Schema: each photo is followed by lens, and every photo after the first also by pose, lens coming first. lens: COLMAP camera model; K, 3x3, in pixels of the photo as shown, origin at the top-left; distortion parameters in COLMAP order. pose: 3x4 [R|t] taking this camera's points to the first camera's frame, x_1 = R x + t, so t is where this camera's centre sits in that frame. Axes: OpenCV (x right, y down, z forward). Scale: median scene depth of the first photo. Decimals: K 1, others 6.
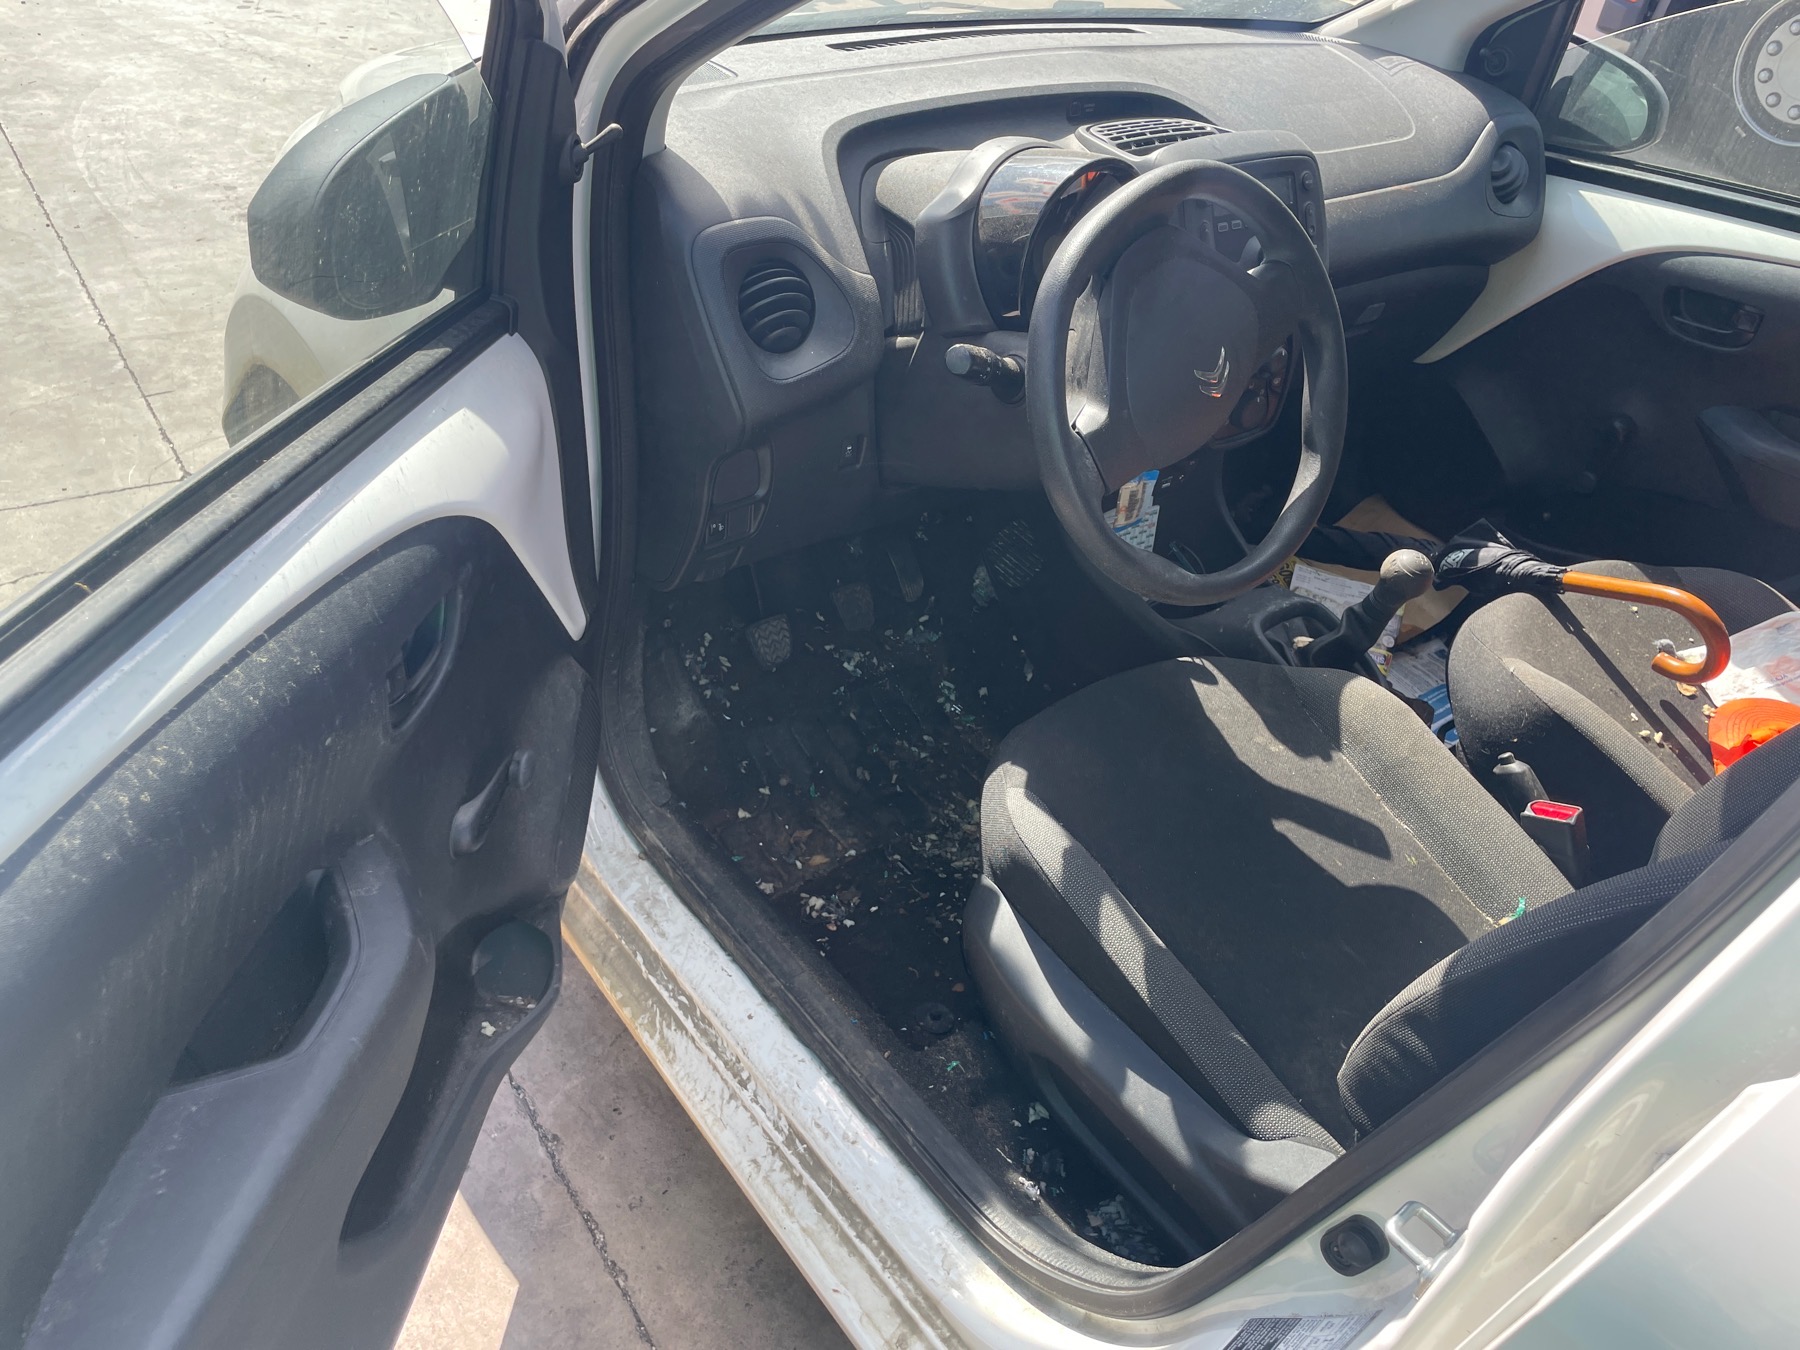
lens RADIAL K [[1366.0, 0, 885.4], [0, 1366.0, 665.2], [0, 0, 1]] dist [0.074532, -0.100971]
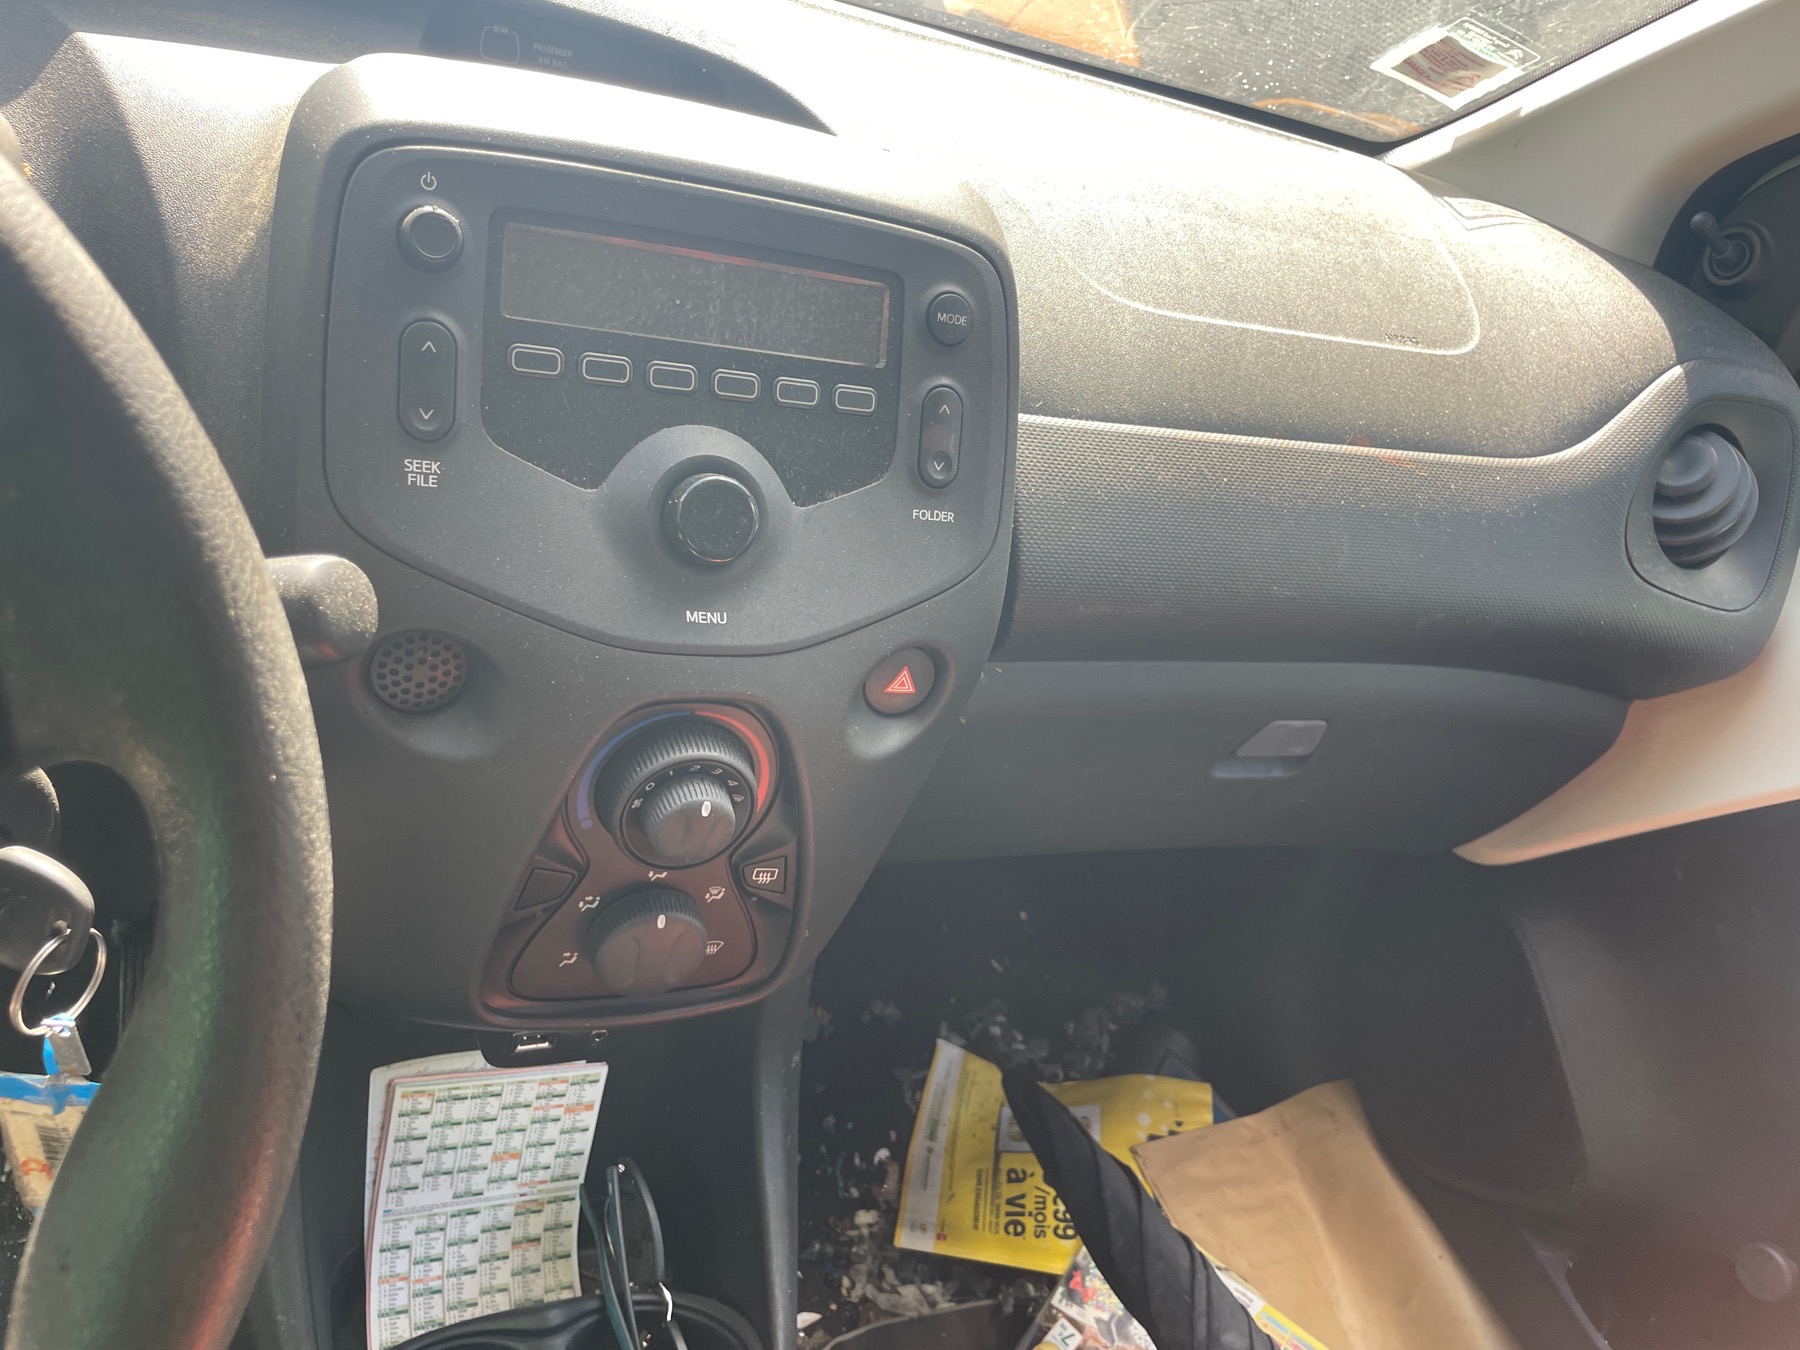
lens RADIAL K [[1366.0, 0, 905.0], [0, 1366.0, 684.4], [0, 0, 1]] dist [0.074532, -0.100971]
pose [[0.953230, 0.251513, -0.167611, 0.356645], [-0.274099, 0.953047, -0.128726, -0.215342], [0.127365, 0.168647, 0.977413, 0.671268]]
